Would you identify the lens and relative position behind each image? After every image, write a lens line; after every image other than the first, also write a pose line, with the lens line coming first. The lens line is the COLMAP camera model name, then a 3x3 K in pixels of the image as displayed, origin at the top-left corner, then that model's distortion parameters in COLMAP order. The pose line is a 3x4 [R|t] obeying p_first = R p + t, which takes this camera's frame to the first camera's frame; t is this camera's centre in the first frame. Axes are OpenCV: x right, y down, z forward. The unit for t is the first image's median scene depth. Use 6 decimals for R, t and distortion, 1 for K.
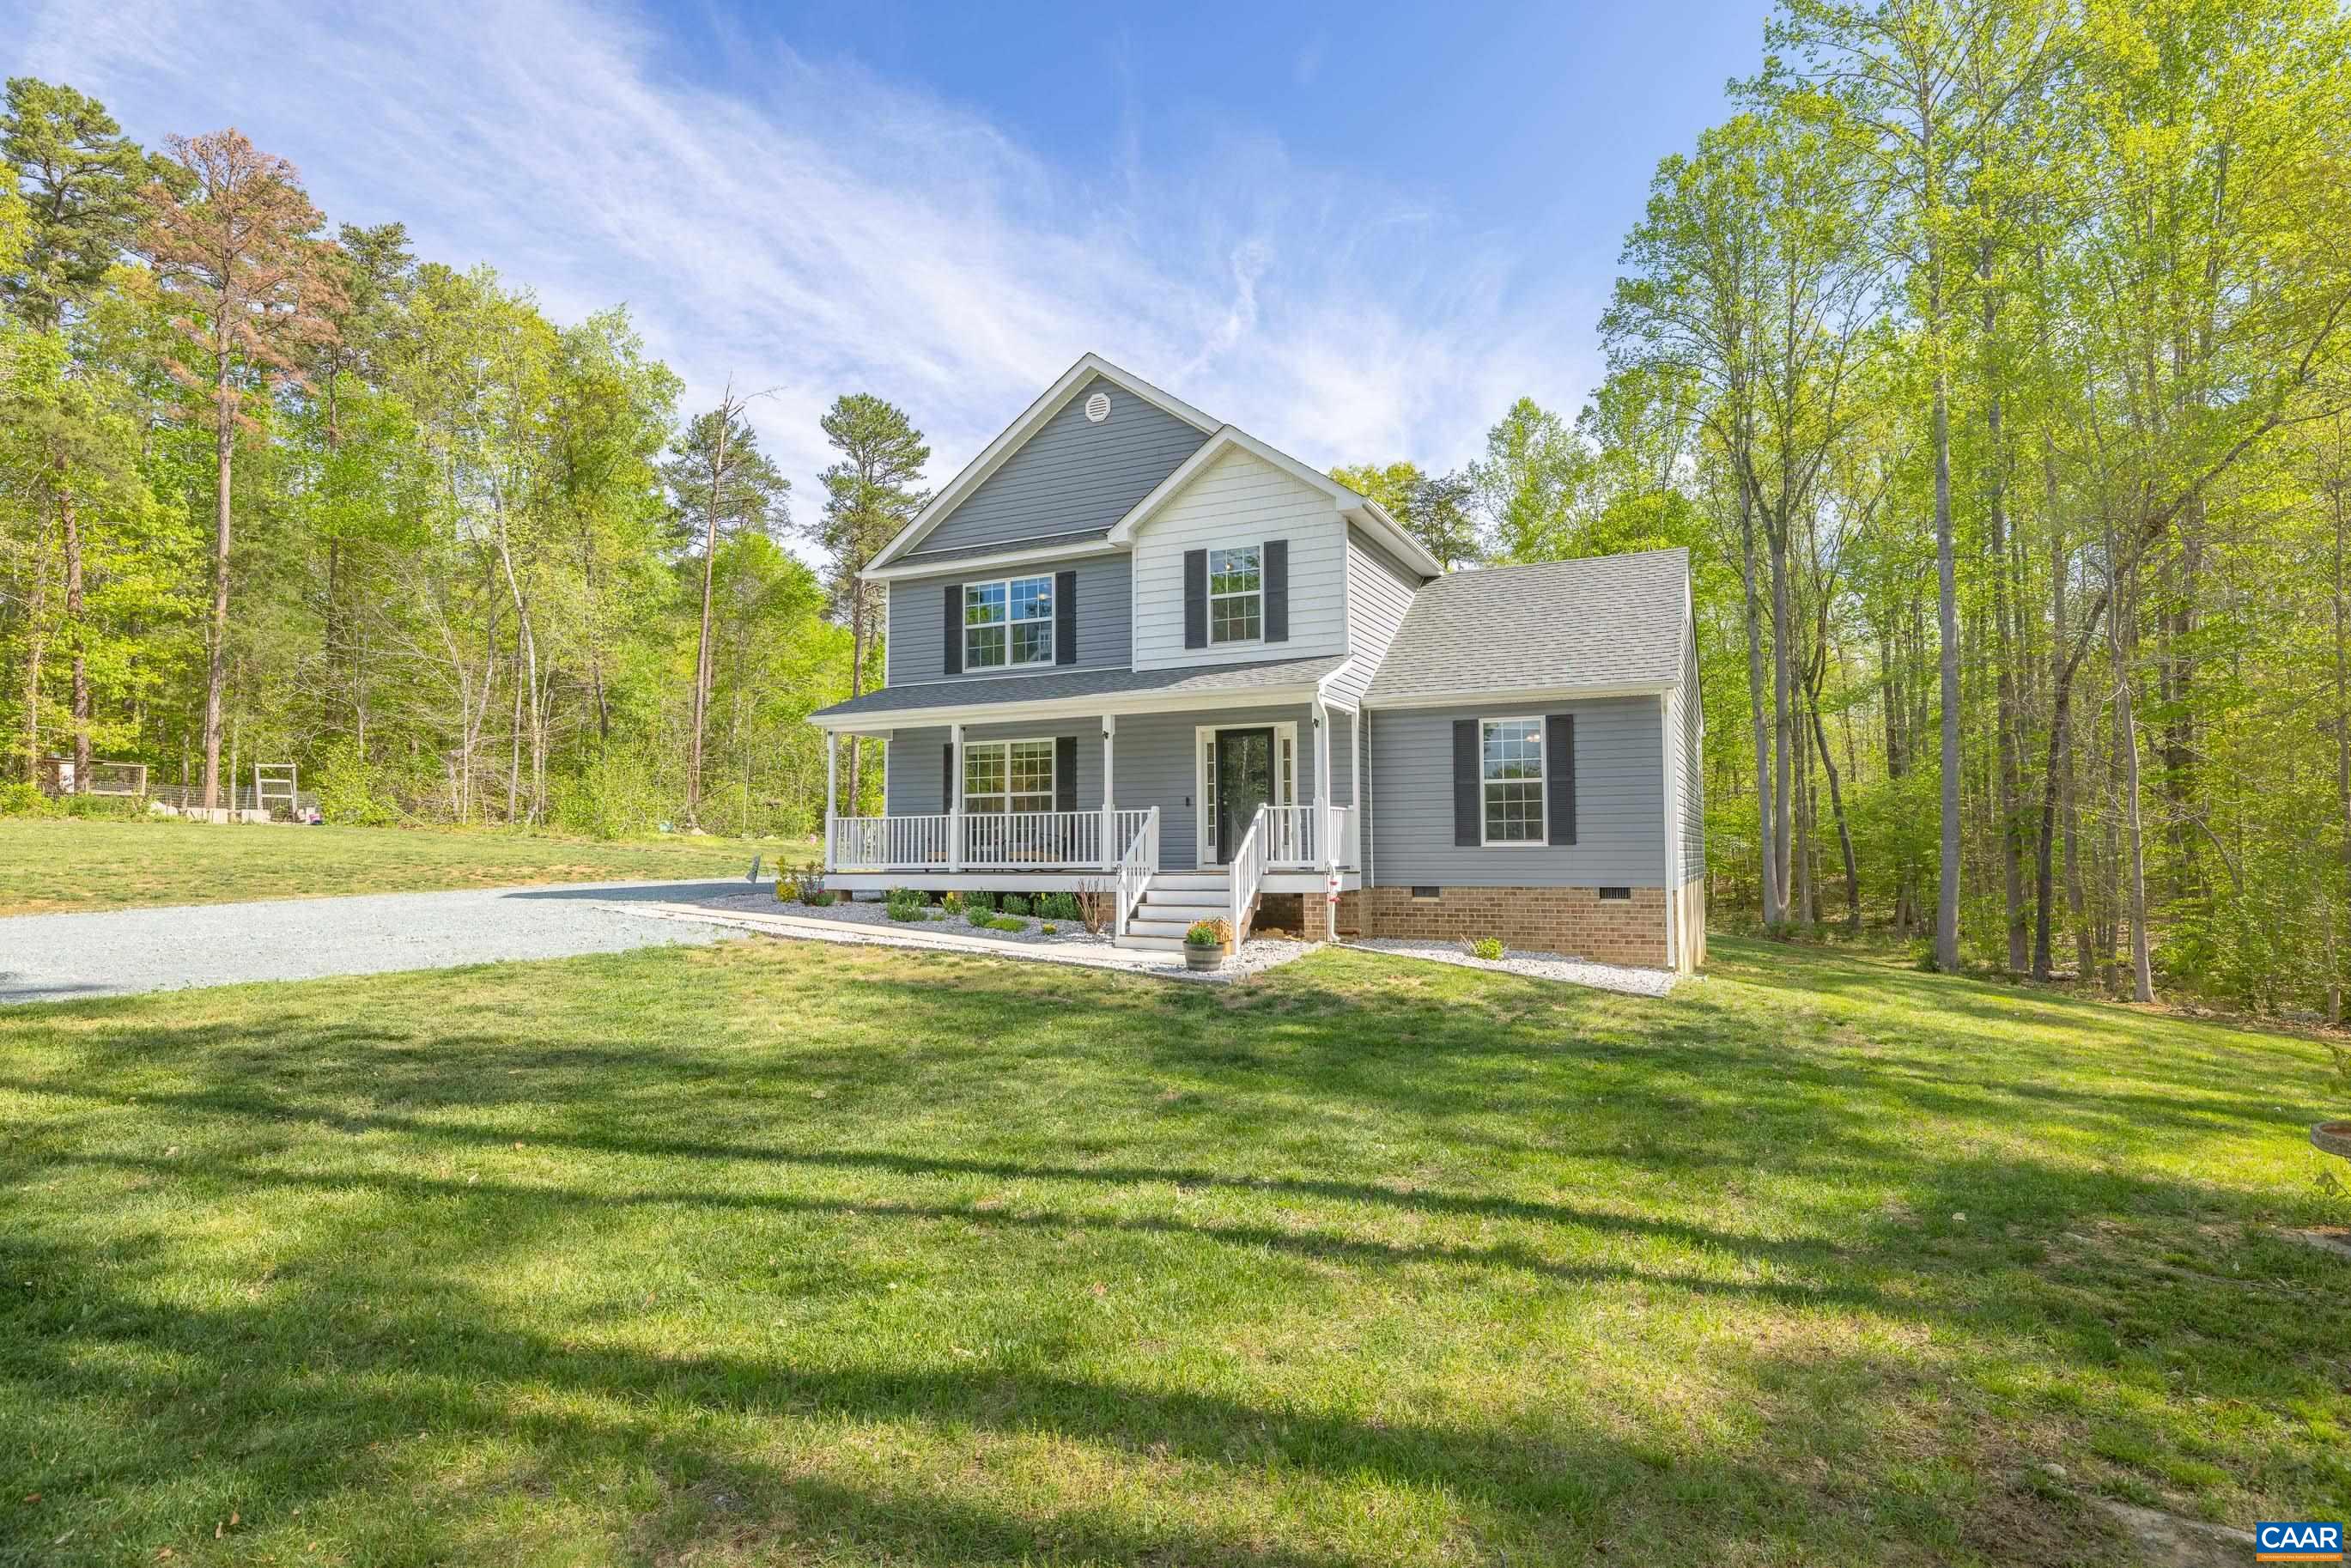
lens RADIAL K [[1259.4, 0, 1176.4], [0, 1259.4, 785.4], [0, 0, 1]] dist [0.006876, 0.001263]
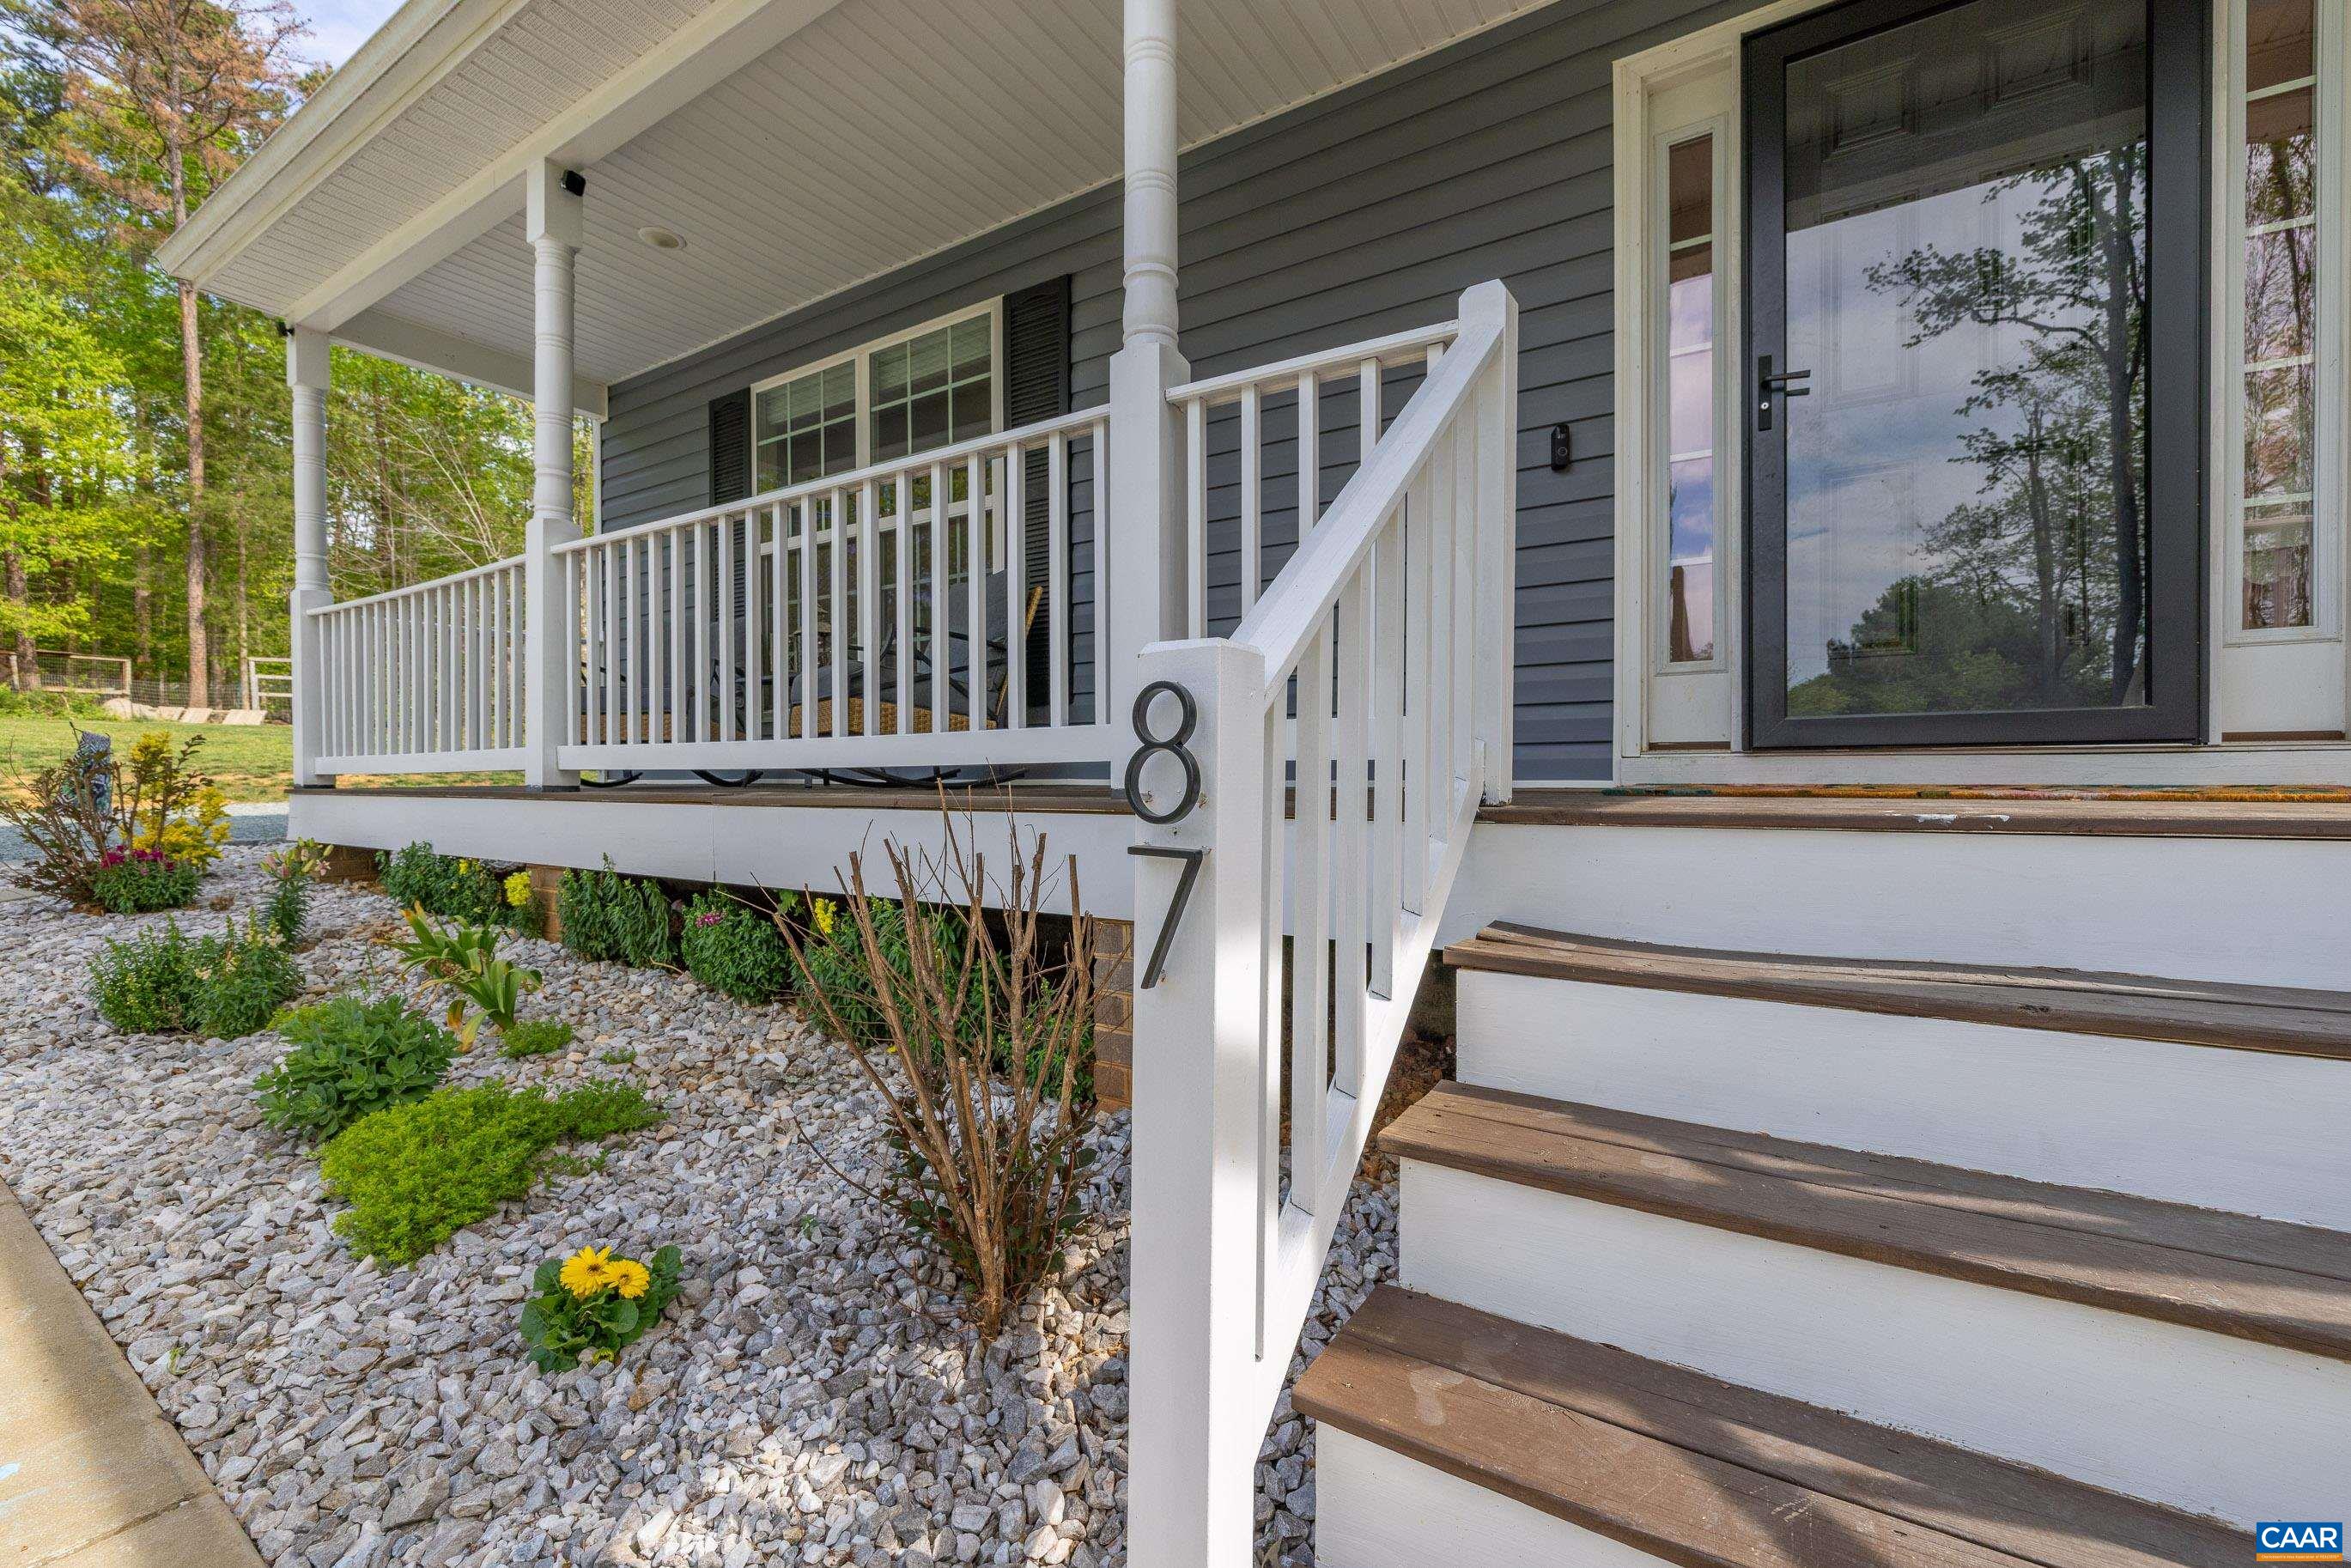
lens RADIAL K [[980.8, 0, 1180.3], [0, 980.8, 781.8], [0, 0, 1]] dist [-0.000112, 0.000129]
pose [[0.993058, 0.006462, -0.117451, -0.031721], [0.000670, 0.998163, 0.060579, 0.053763], [0.117626, -0.060237, 0.991229, 0.787172]]
